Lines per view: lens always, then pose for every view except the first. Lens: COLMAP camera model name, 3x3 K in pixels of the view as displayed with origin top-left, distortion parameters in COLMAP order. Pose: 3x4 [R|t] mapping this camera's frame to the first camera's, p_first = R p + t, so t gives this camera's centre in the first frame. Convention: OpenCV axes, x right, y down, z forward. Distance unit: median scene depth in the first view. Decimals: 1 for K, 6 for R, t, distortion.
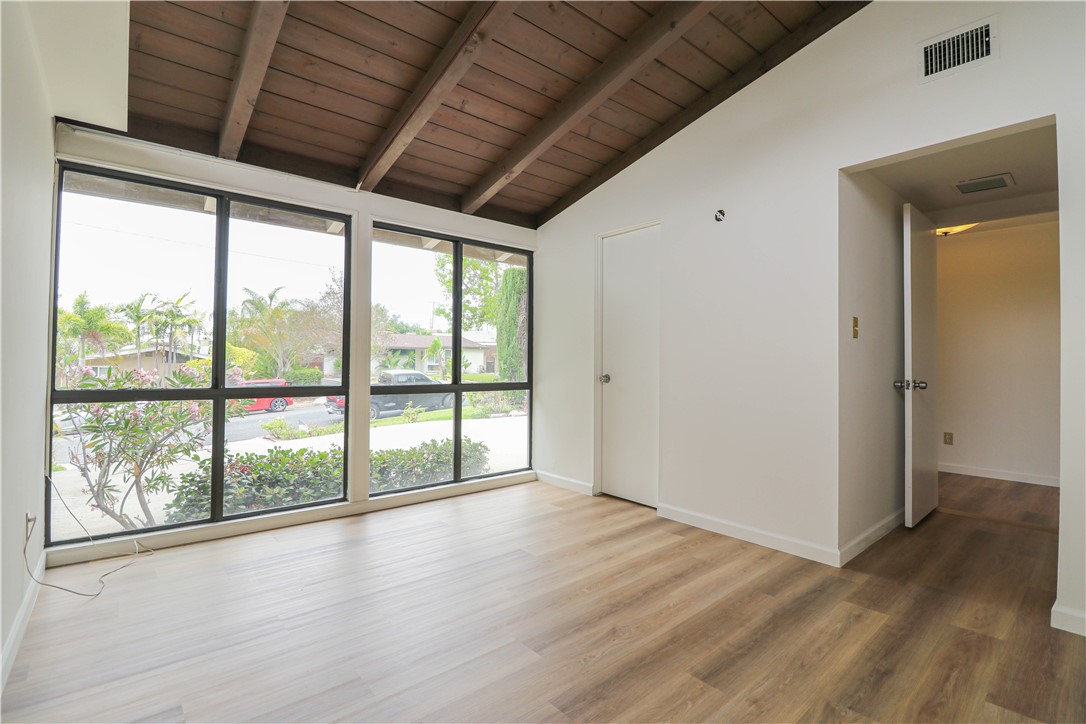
lens RADIAL K [[502.8, 0, 542.2], [0, 502.8, 353.8], [0, 0, 1]] dist [-0.004035, -0.011323]
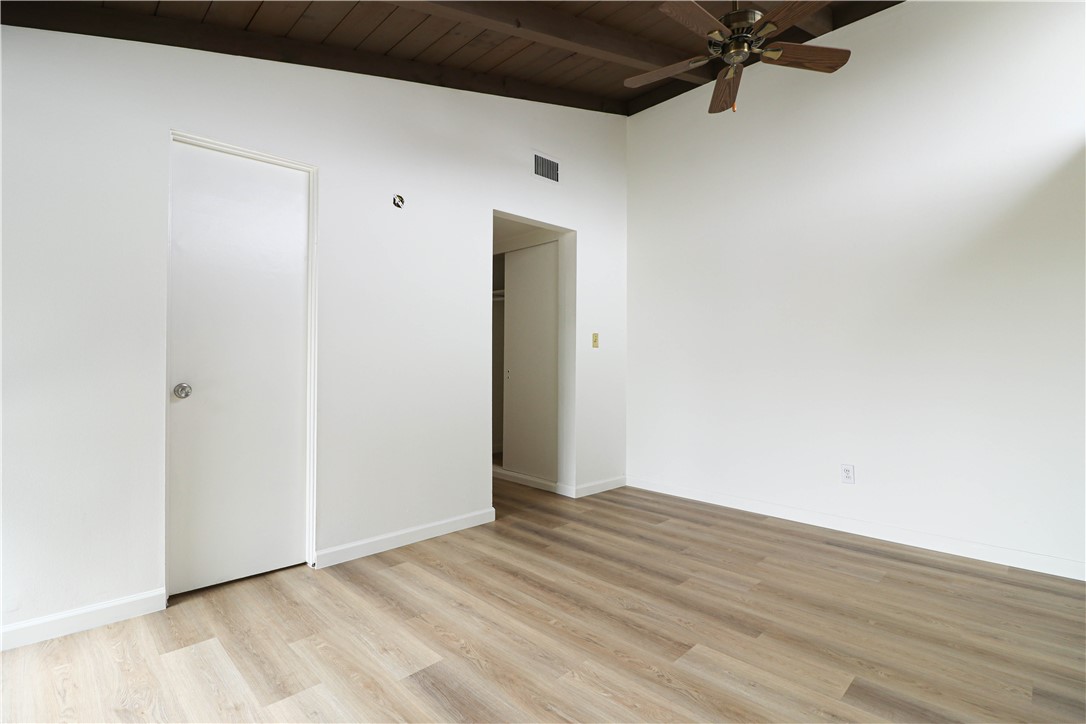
lens RADIAL K [[502.8, 0, 542.2], [0, 502.8, 353.8], [0, 0, 1]] dist [-0.004035, -0.011323]
pose [[-0.074847, 0.012442, 0.997117, -0.786922], [-0.022104, 0.999656, -0.014133, 0.013660], [-0.996950, -0.023099, -0.074547, 1.082803]]
